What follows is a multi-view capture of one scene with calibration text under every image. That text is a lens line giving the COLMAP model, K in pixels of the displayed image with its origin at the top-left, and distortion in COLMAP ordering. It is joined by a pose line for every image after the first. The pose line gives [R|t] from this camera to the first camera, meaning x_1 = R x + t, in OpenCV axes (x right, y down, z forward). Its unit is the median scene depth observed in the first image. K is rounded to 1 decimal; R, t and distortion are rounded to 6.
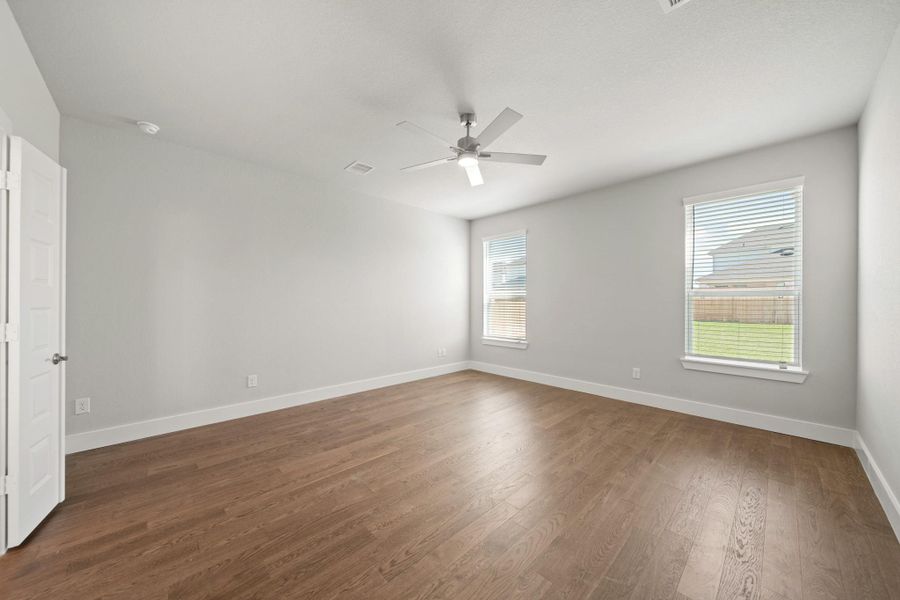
lens RADIAL K [[318.4, 0, 453.0], [0, 318.4, 302.6], [0, 0, 1]] dist [-0.001745, -0.000434]
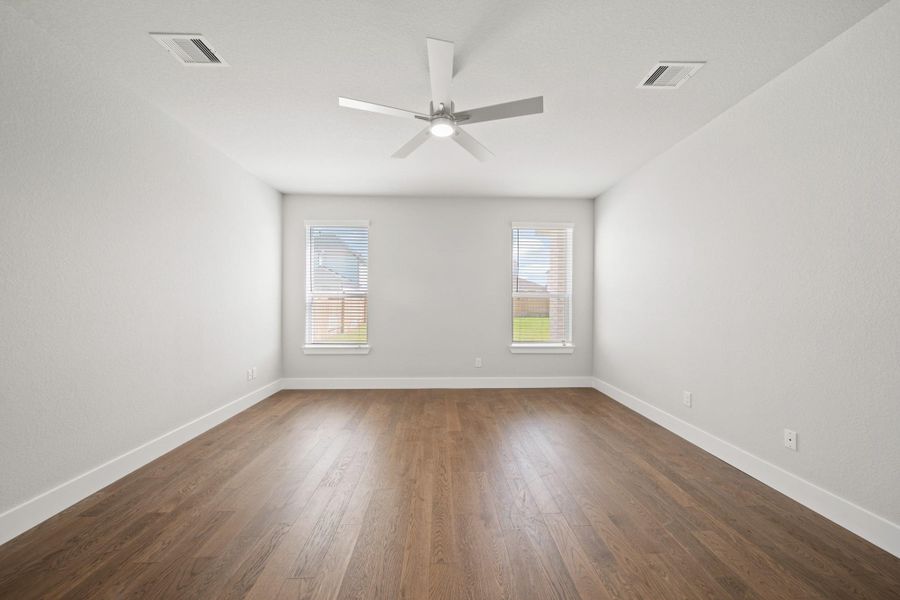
lens RADIAL K [[318.4, 0, 453.0], [0, 318.4, 302.6], [0, 0, 1]] dist [-0.001745, -0.000434]
pose [[0.663132, 0.001865, 0.748500, -0.400004], [-0.002286, 0.999997, -0.000466, 0.002091], [-0.748499, -0.001403, 0.663134, 0.320915]]
